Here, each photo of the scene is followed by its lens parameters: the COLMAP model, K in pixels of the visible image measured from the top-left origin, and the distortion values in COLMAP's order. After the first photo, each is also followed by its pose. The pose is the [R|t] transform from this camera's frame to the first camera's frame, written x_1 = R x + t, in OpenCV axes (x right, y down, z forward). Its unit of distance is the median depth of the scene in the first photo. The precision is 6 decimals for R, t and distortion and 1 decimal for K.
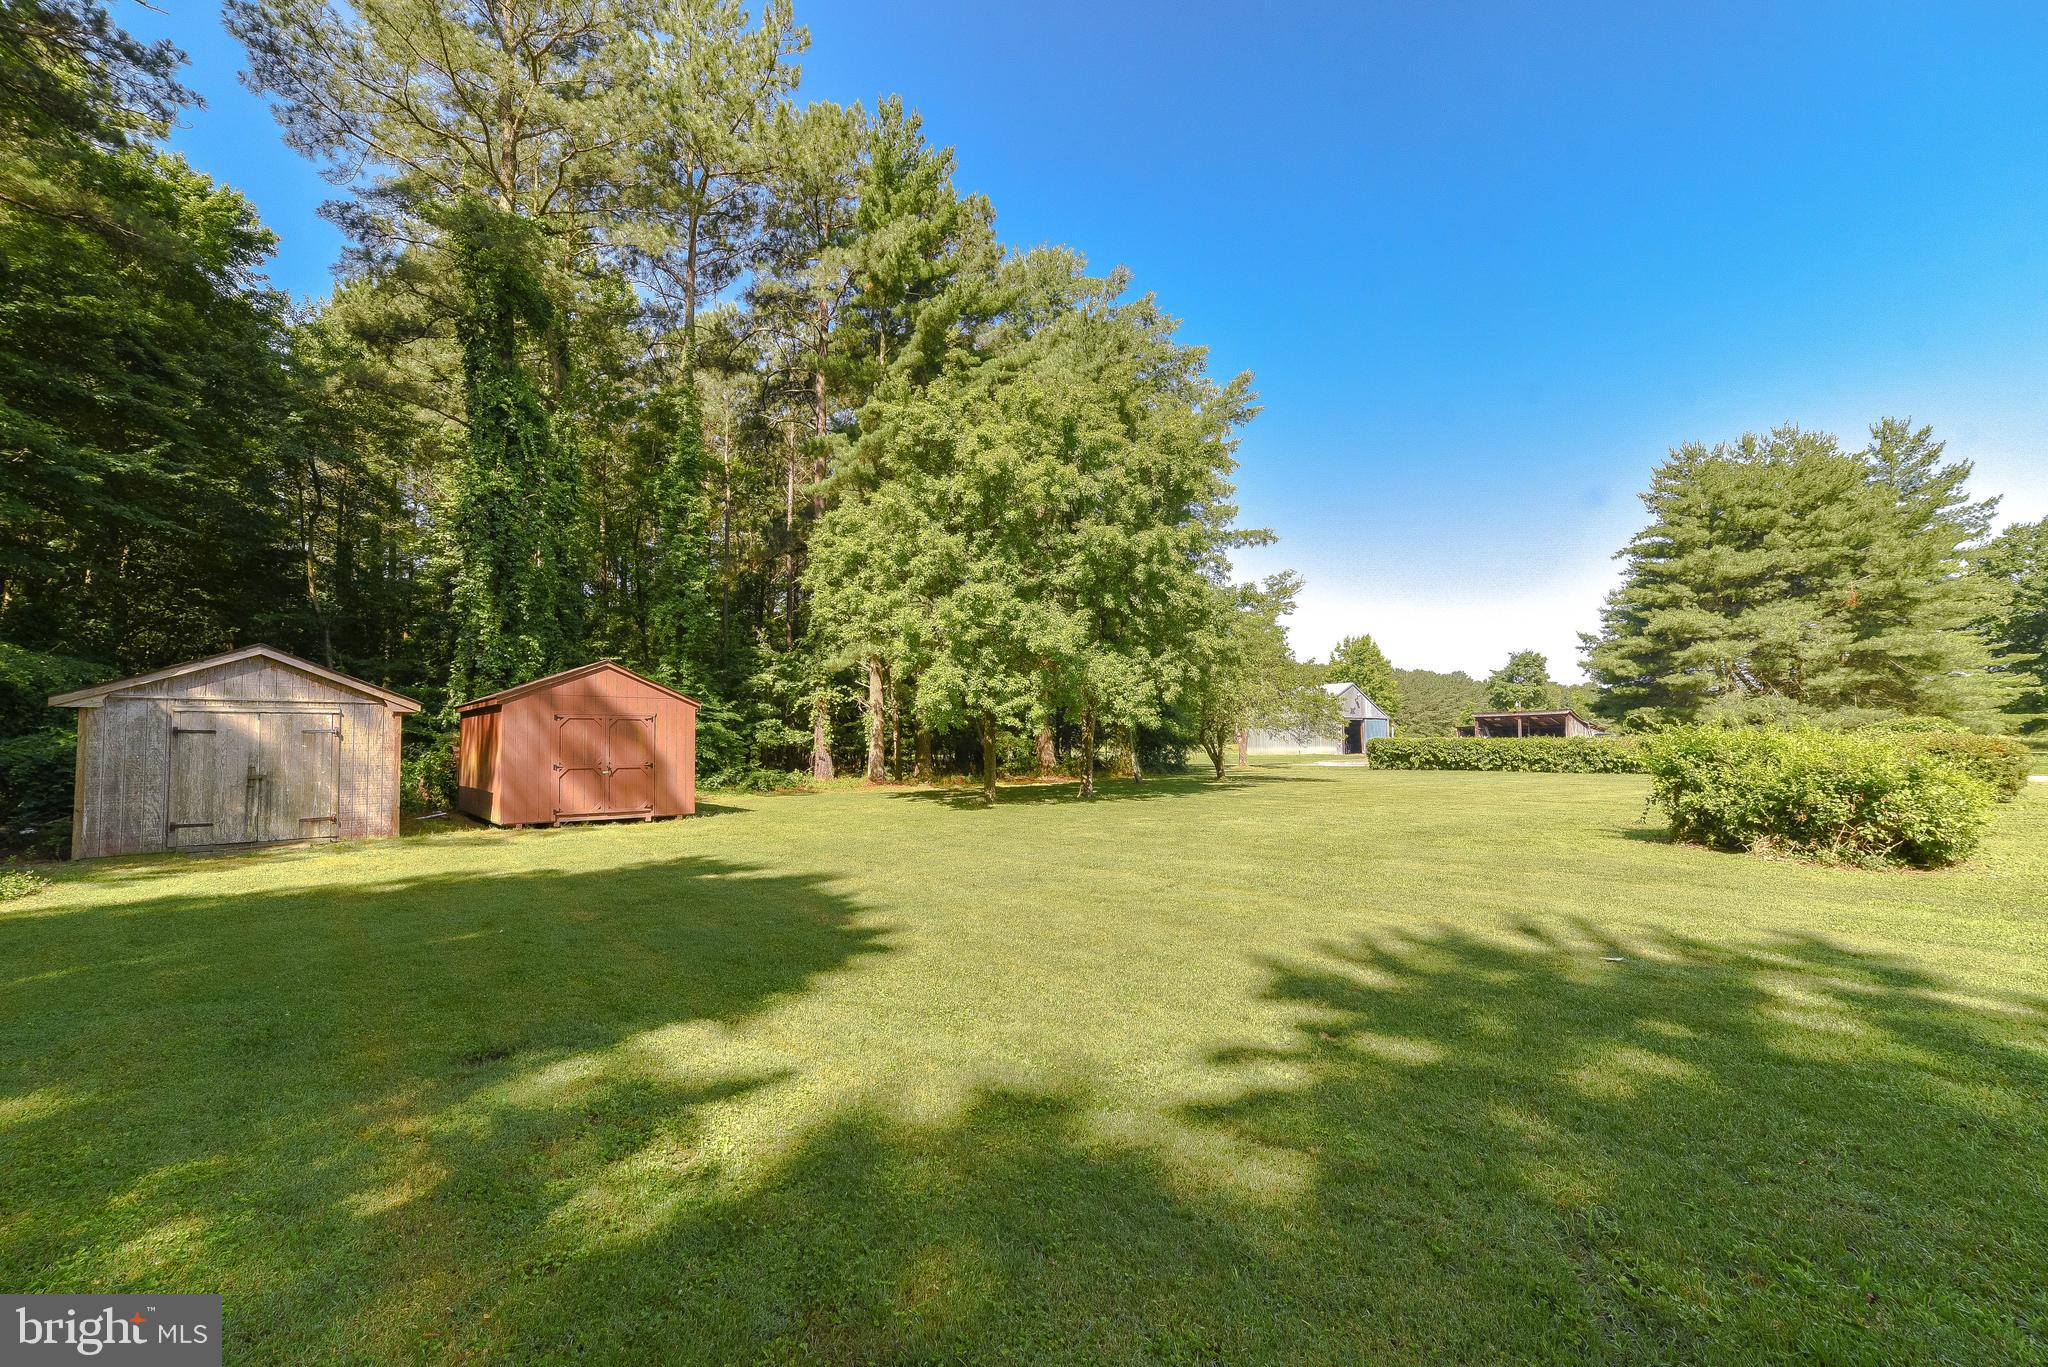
lens RADIAL K [[828.7, 0, 1022.9], [0, 828.7, 730.5], [0, 0, 1]] dist [-0.000856, 0.000087]
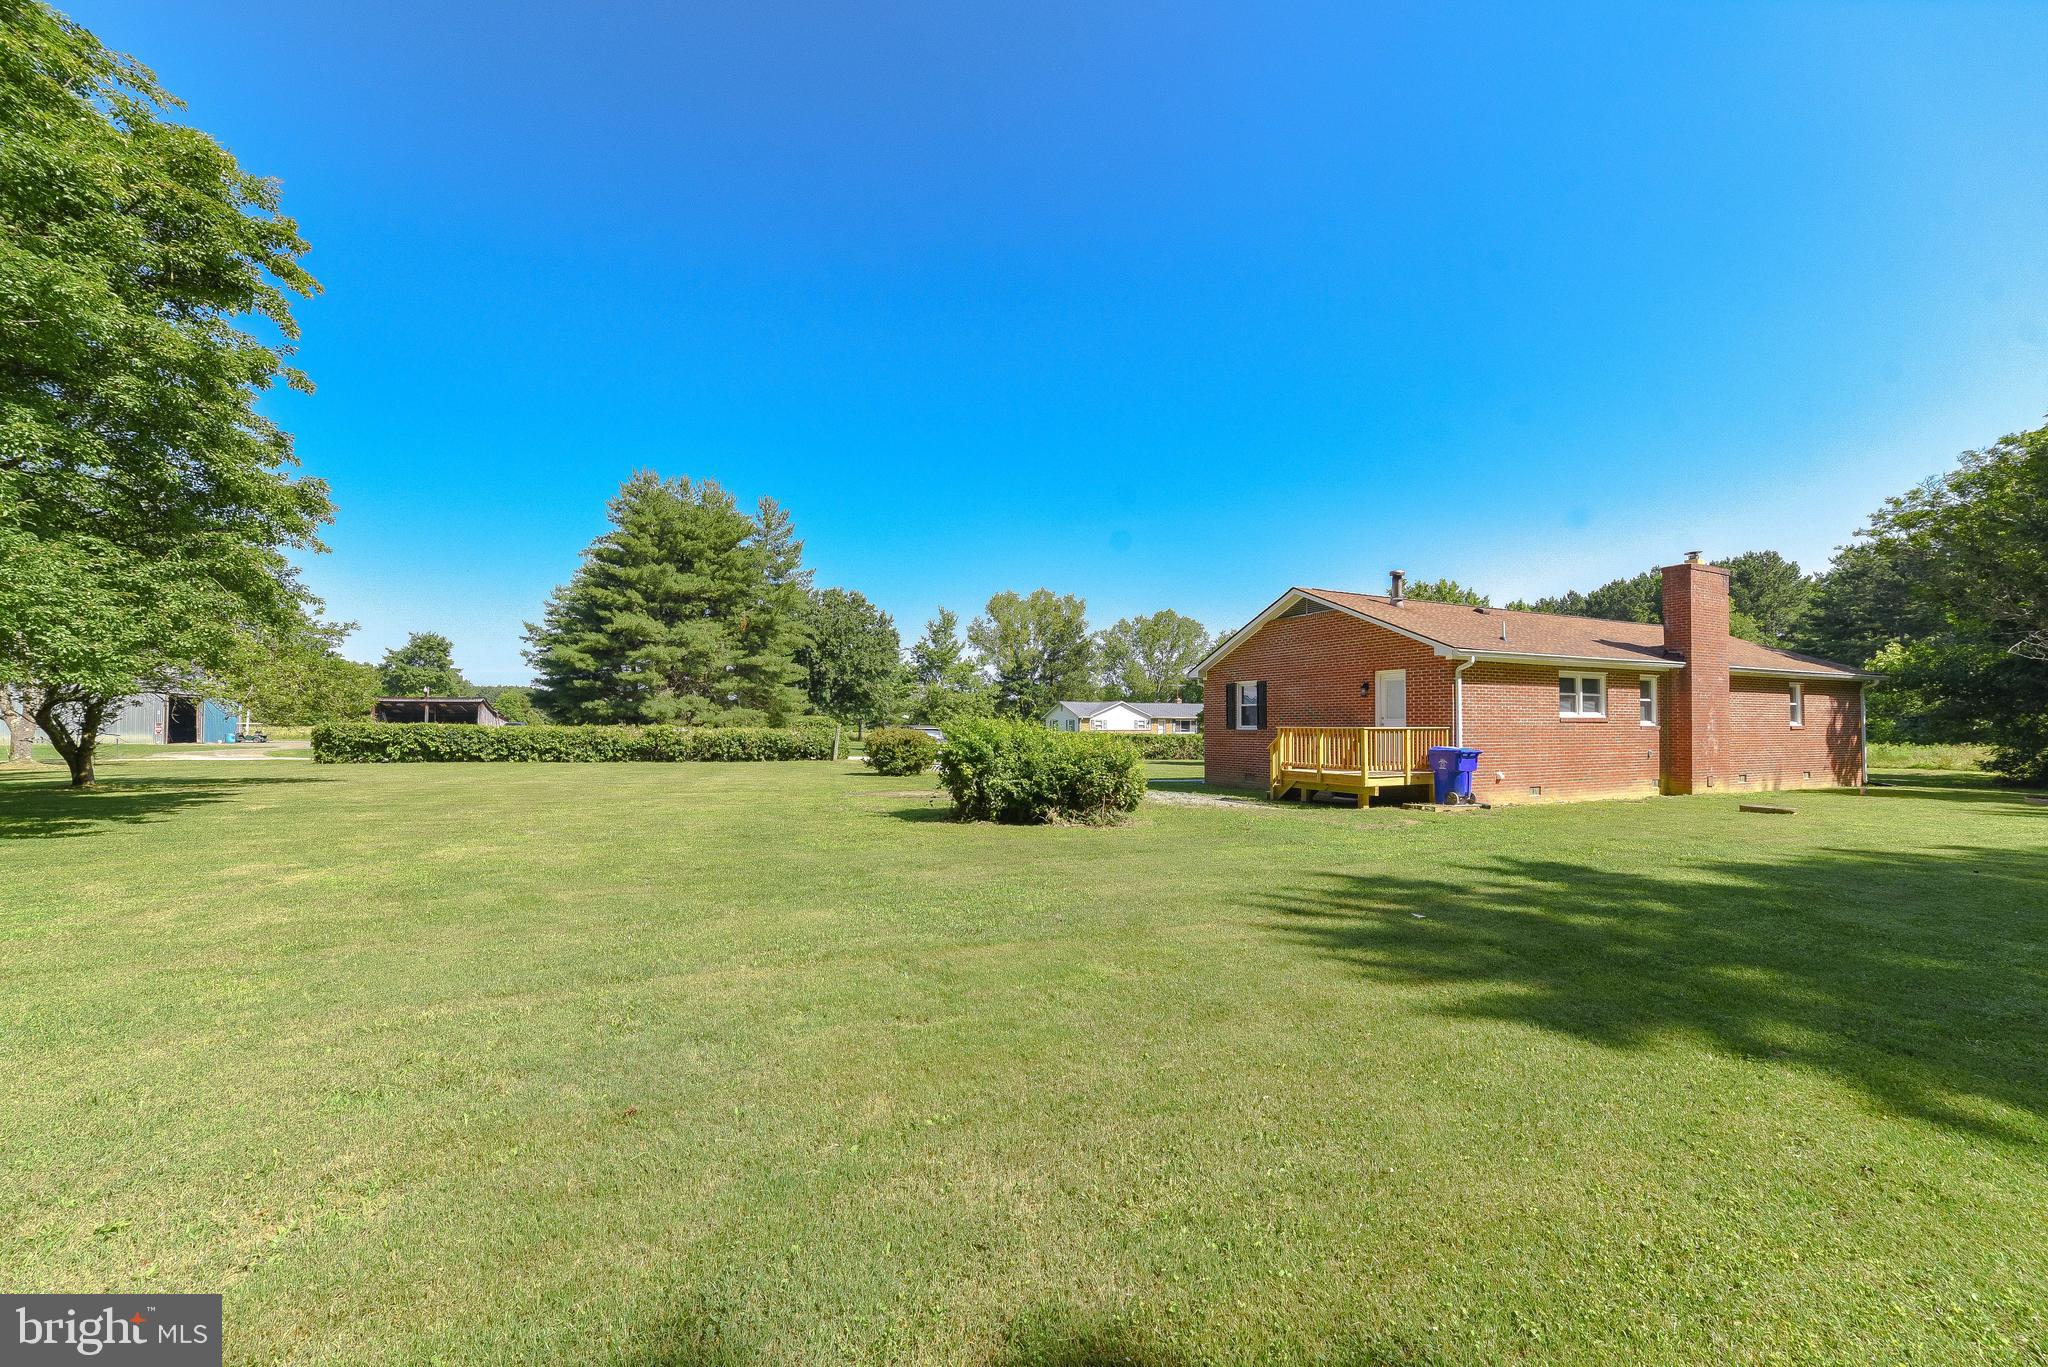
lens RADIAL K [[828.7, 0, 1022.9], [0, 828.7, 730.5], [0, 0, 1]] dist [-0.000856, 0.000087]
pose [[0.365285, 0.012218, 0.930815, -0.056626], [-0.024824, 0.999686, -0.003381, 0.002496], [-0.930564, -0.021872, 0.365474, 0.102522]]
